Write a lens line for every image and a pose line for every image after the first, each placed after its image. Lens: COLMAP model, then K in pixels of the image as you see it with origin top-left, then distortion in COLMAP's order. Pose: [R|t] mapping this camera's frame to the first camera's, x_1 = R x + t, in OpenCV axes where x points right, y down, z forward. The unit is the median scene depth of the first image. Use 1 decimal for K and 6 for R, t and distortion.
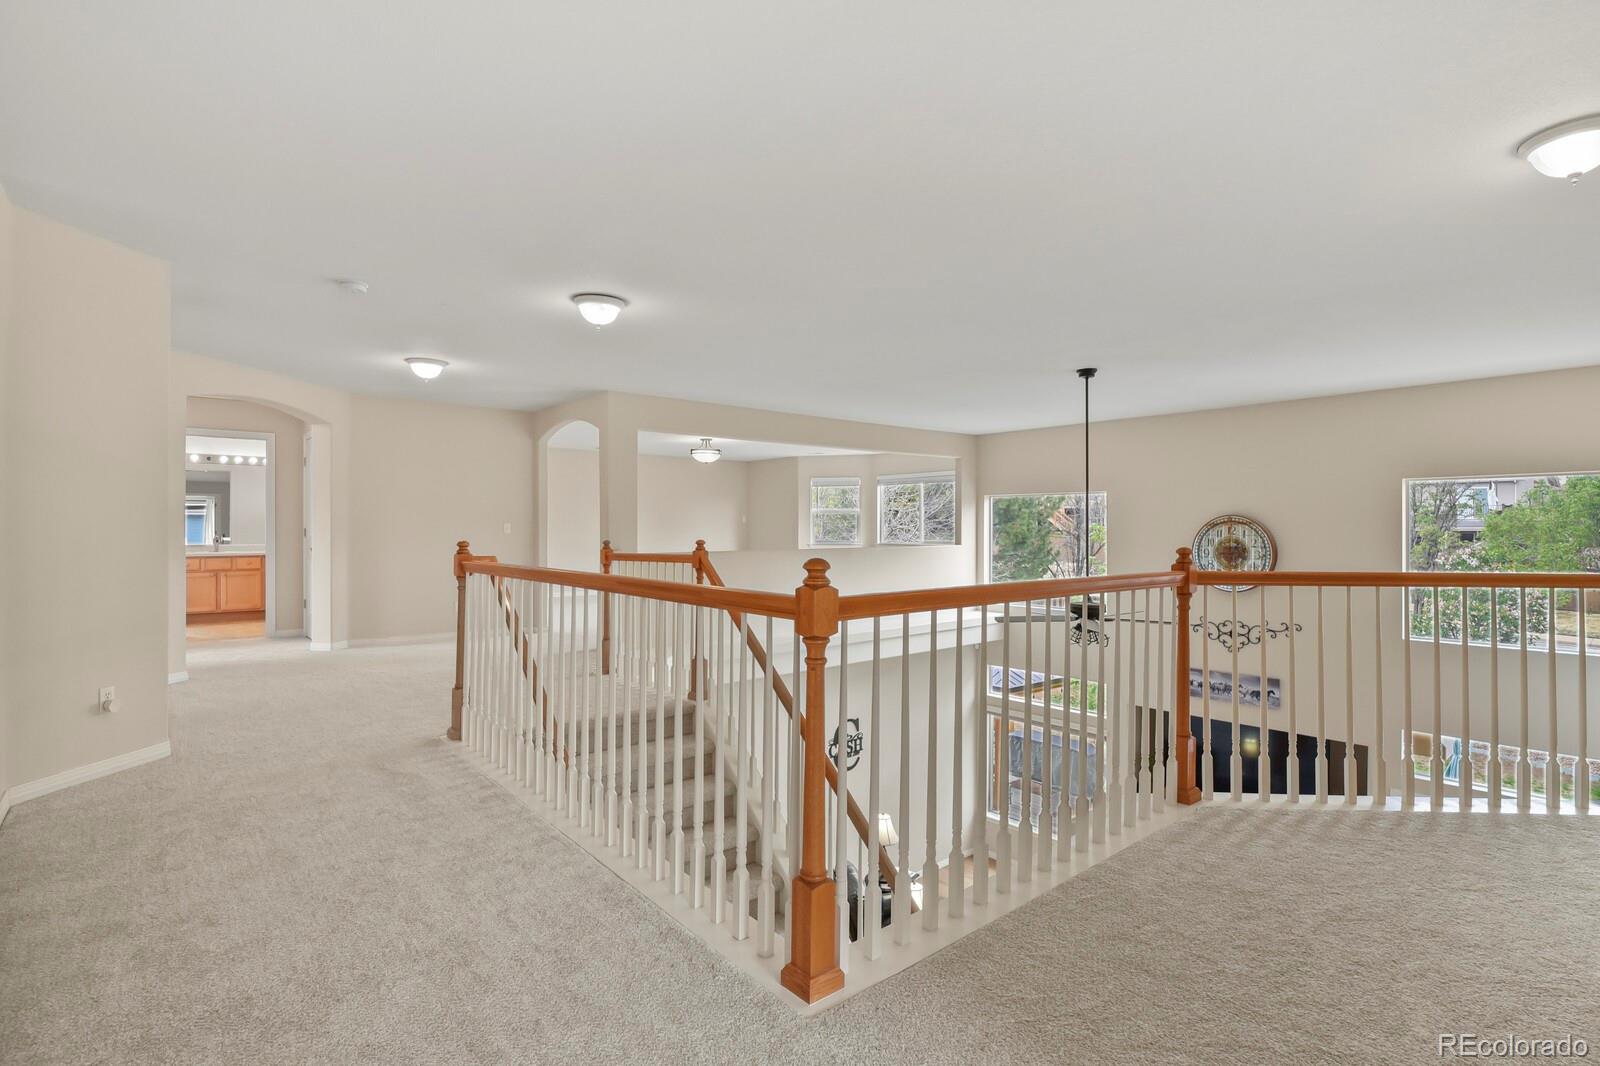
lens RADIAL K [[774.0, 0, 800.0], [0, 774.0, 533.0], [0, 0, 1]] dist [-0.000665, -0.000092]
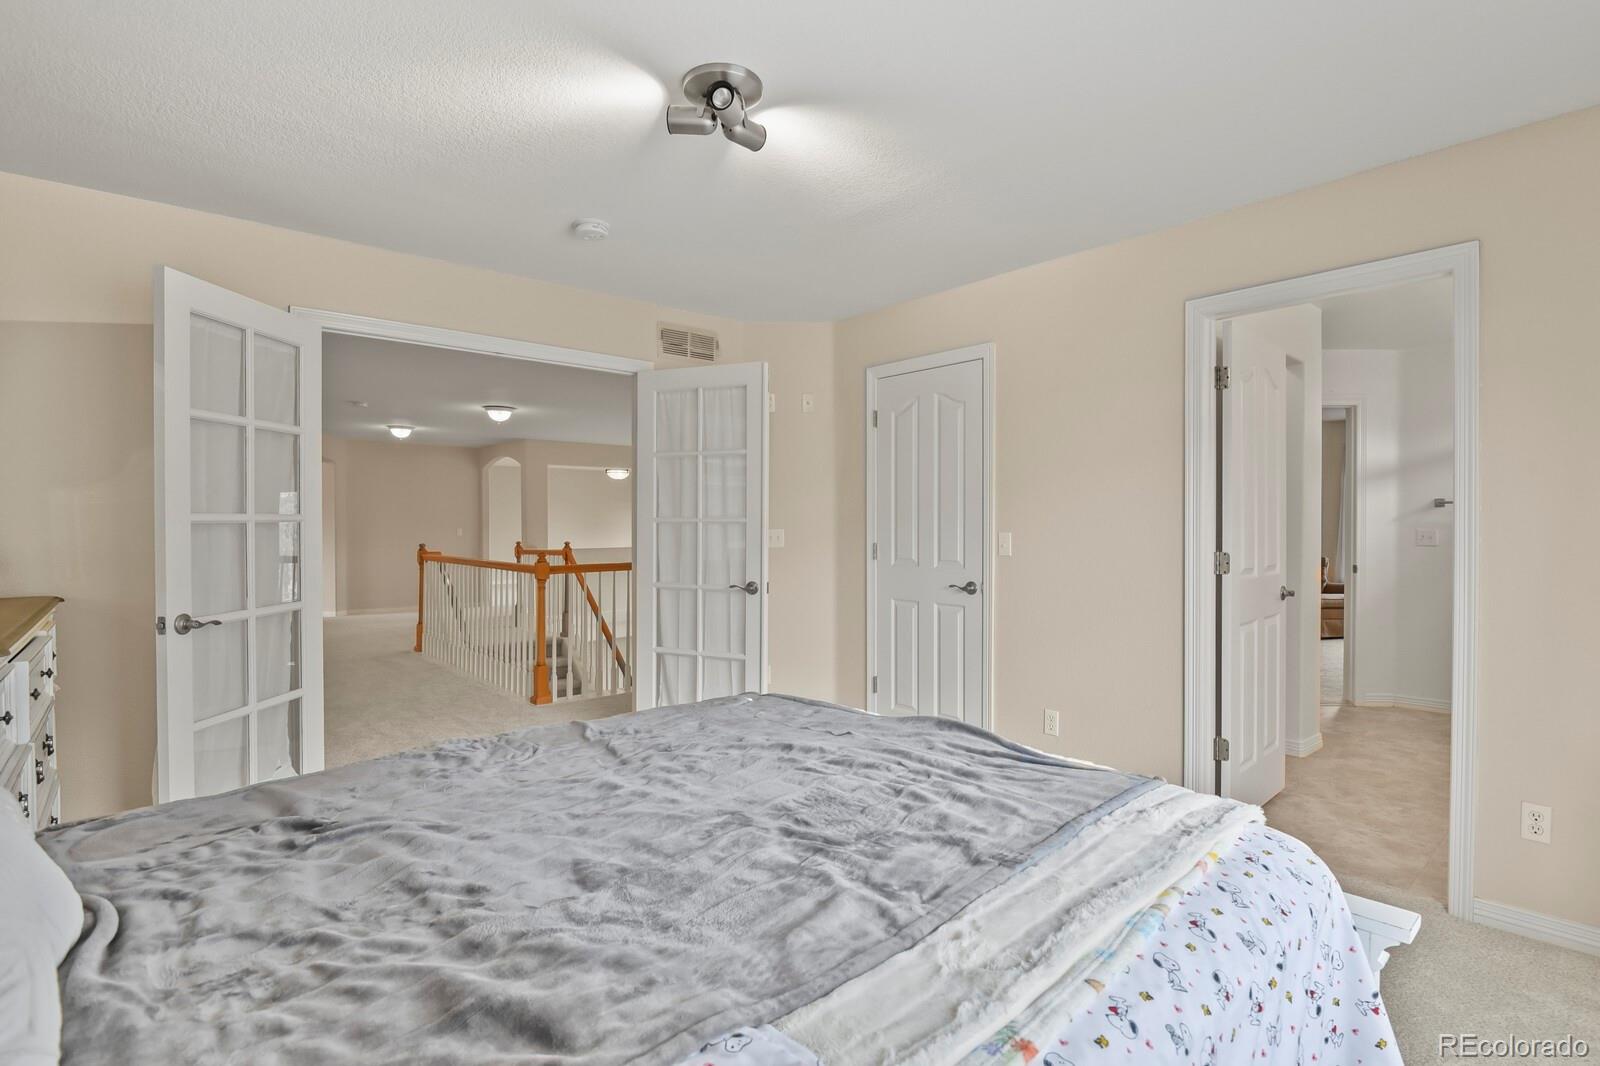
lens RADIAL K [[774.0, 0, 800.0], [0, 774.0, 533.0], [0, 0, 1]] dist [-0.000665, -0.000092]
pose [[0.999791, -0.004471, 0.019973, 0.418103], [0.004367, 0.999977, 0.005224, -0.020243], [-0.019996, -0.005136, 0.999787, -0.840887]]
